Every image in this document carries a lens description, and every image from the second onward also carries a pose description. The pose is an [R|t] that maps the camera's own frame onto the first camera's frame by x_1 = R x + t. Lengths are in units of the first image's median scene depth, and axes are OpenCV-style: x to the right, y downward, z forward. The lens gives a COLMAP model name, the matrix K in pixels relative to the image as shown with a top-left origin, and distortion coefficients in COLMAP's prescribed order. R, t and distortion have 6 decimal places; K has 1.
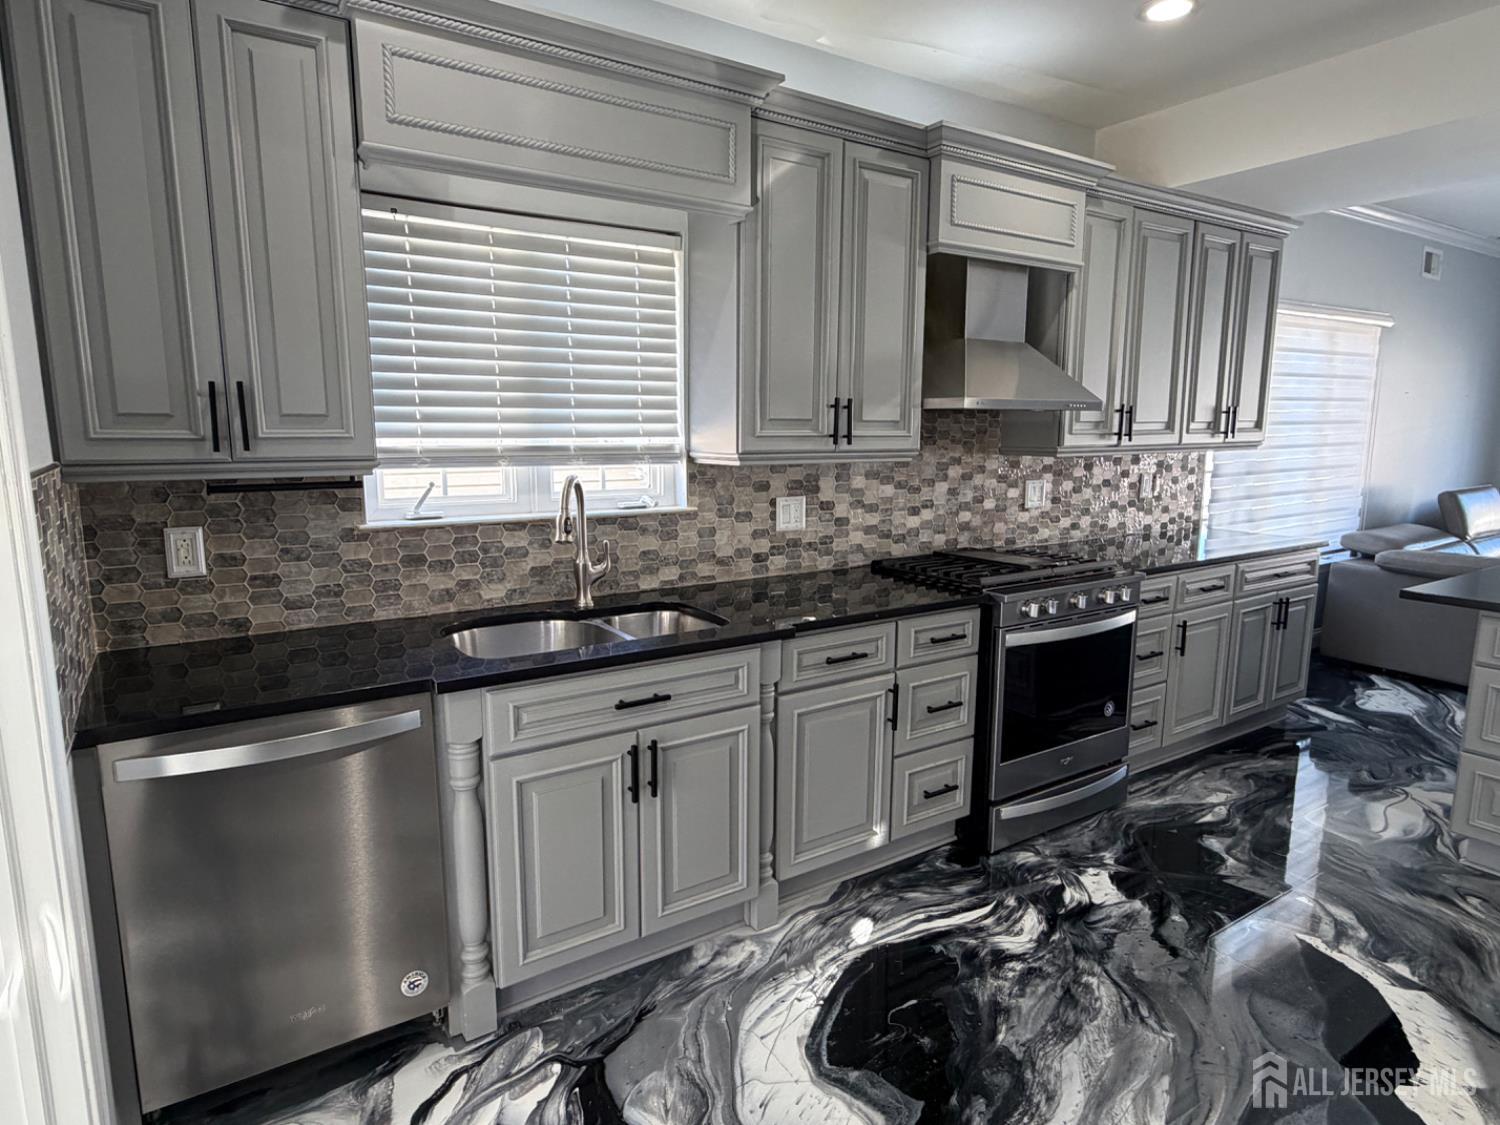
lens RADIAL K [[872.3, 0, 750.4], [0, 872.3, 561.8], [0, 0, 1]] dist [-0.001582, -0.001218]
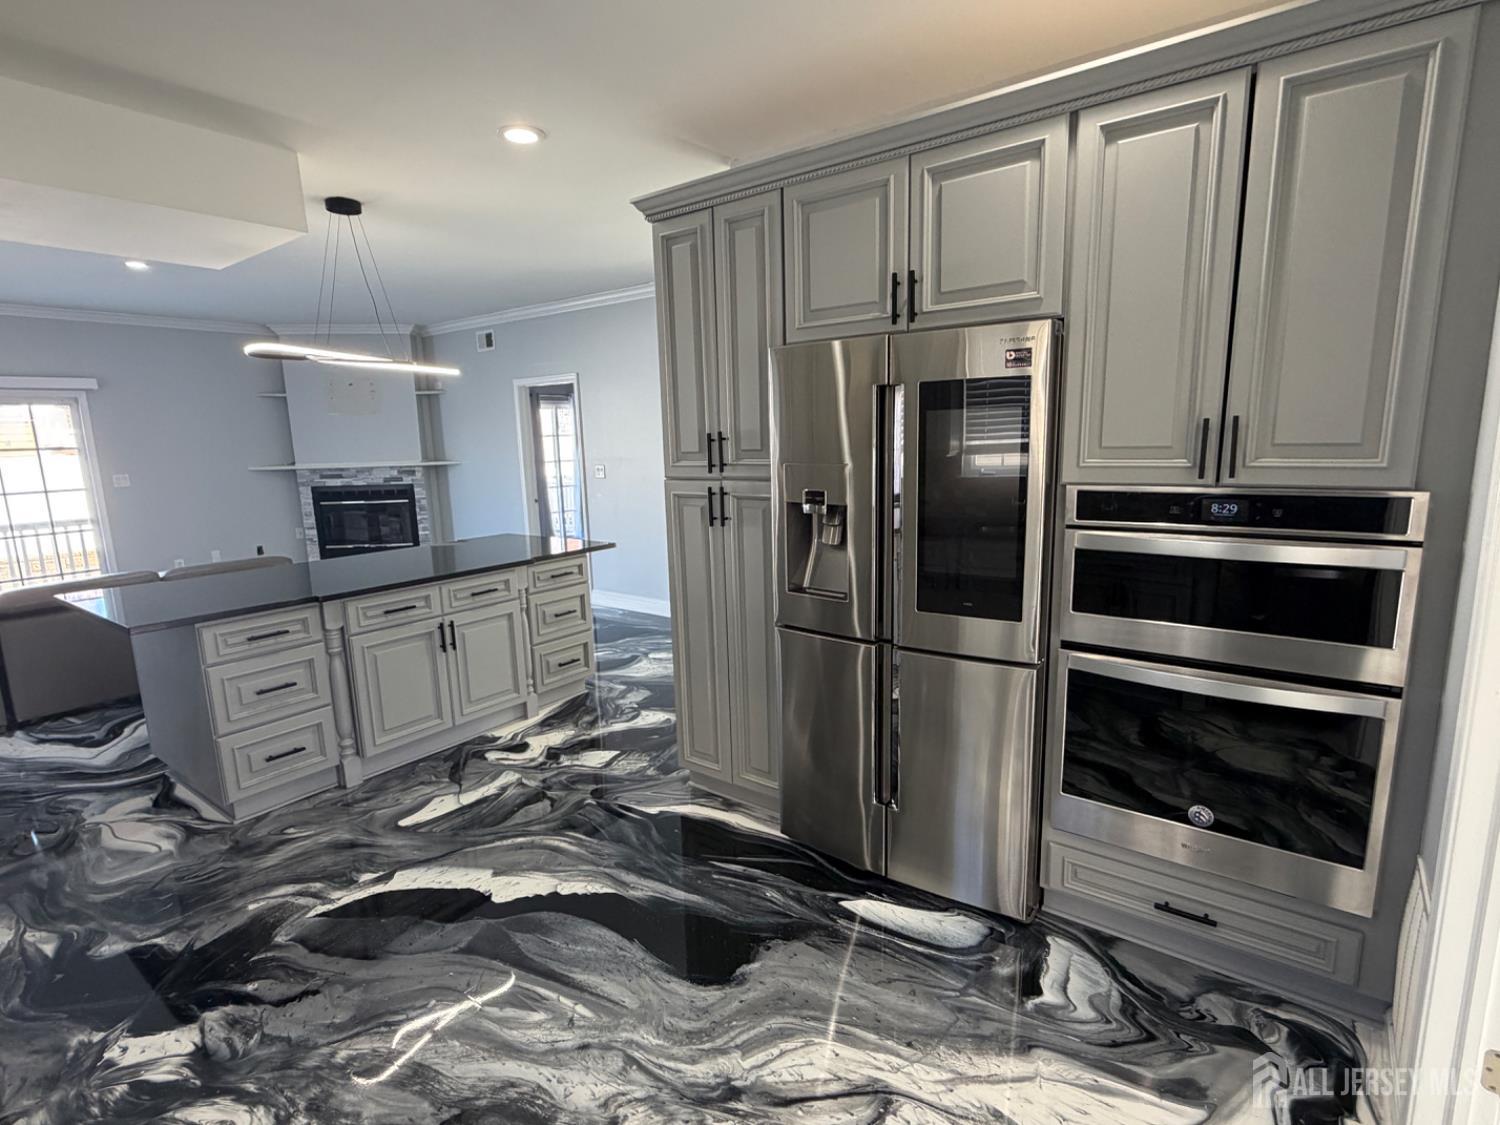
lens RADIAL K [[756.8, 0, 756.3], [0, 756.8, 568.2], [0, 0, 1]] dist [0.001327, -0.001111]
pose [[-0.346533, -0.159530, 0.924373, -0.404853], [0.173584, 0.957507, 0.230322, -0.129239], [-0.921837, 0.240270, -0.304116, 0.640196]]
